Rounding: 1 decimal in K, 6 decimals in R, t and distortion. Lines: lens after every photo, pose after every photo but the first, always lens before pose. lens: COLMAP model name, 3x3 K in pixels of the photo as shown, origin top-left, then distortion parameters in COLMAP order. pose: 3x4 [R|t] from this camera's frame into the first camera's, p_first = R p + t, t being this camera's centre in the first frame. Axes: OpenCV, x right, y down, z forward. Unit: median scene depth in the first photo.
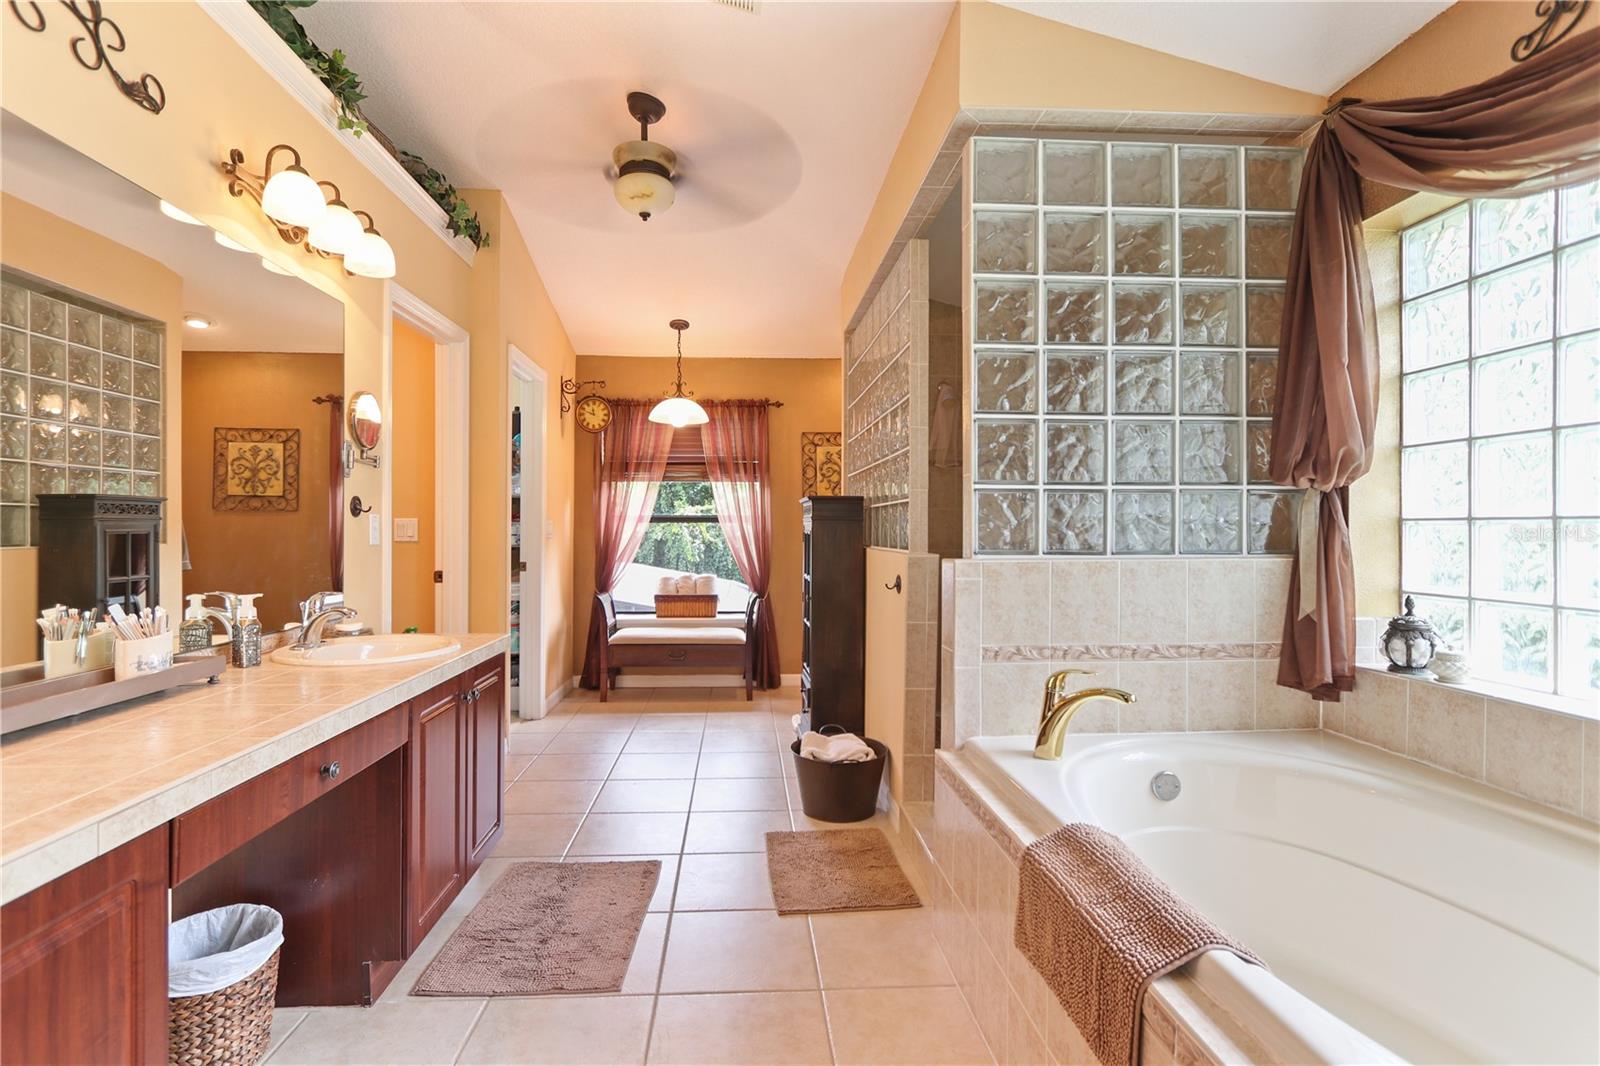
lens RADIAL K [[769.0, 0, 794.1], [0, 769.0, 523.5], [0, 0, 1]] dist [-0.000075, 0.000669]
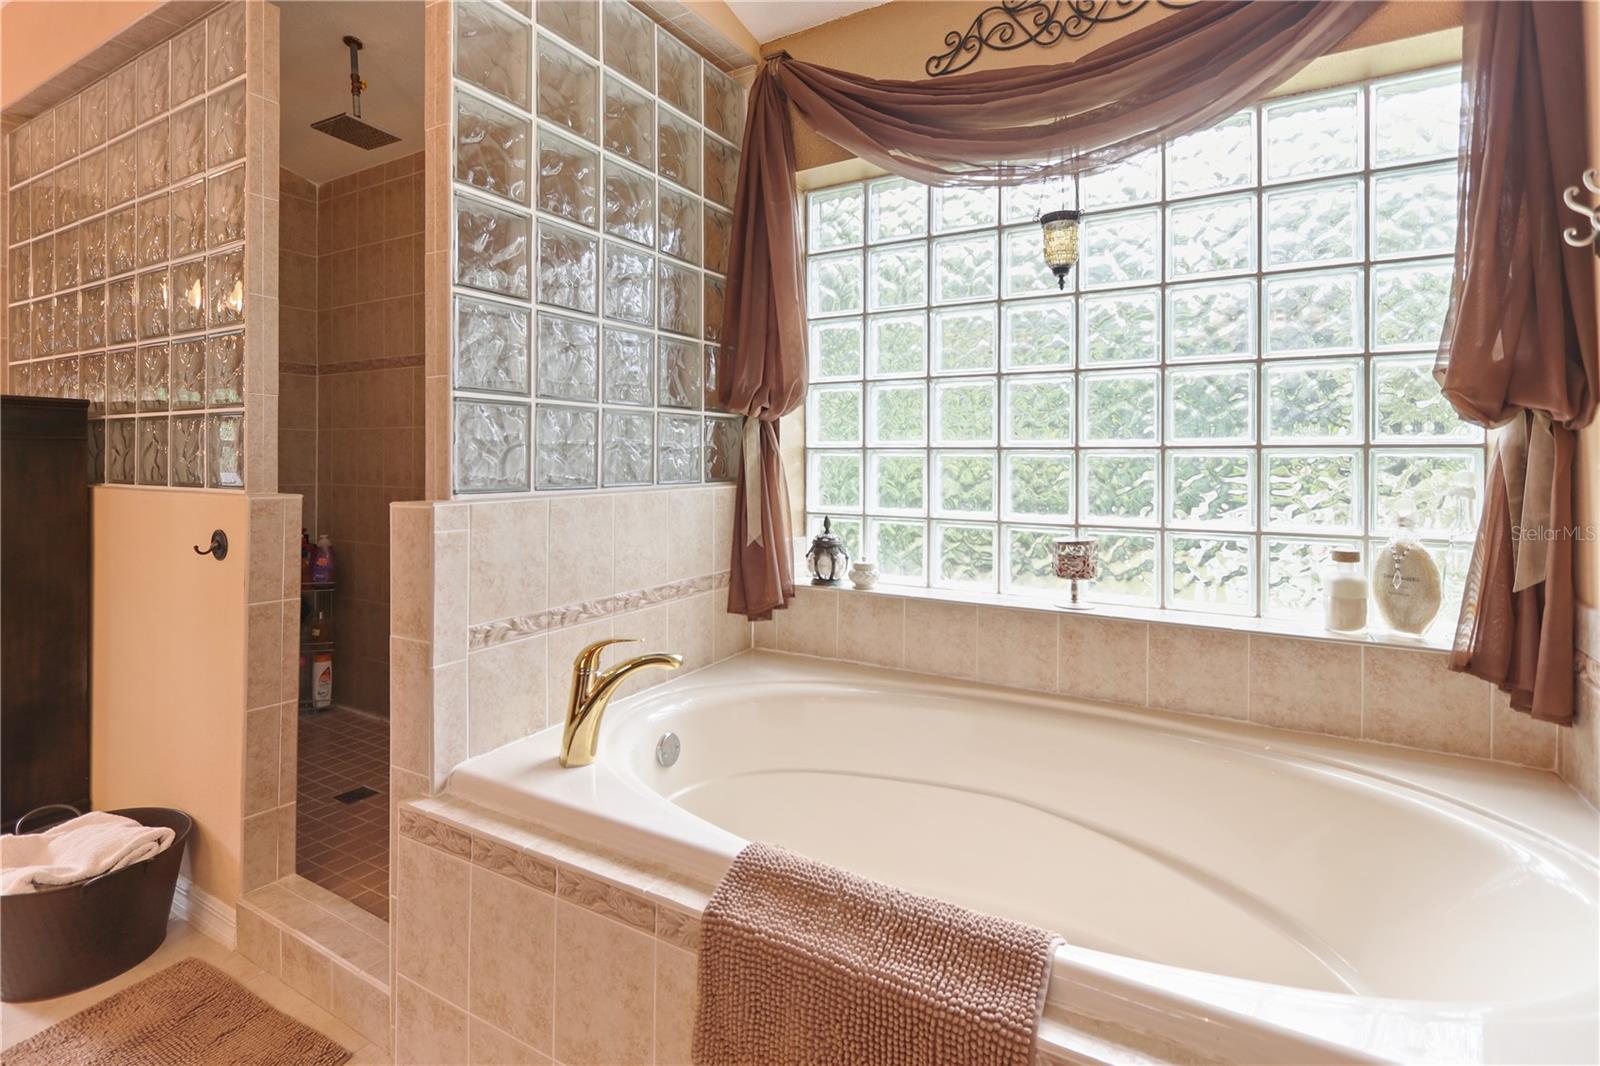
lens RADIAL K [[784.6, 0, 795.4], [0, 784.6, 456.8], [0, 0, 1]] dist [-0.000347, 0.001081]
pose [[0.573066, 0.000401, 0.819509, -0.157836], [-0.008435, 0.999950, 0.005409, 0.001170], [-0.819466, -0.010012, 0.573041, 0.353185]]
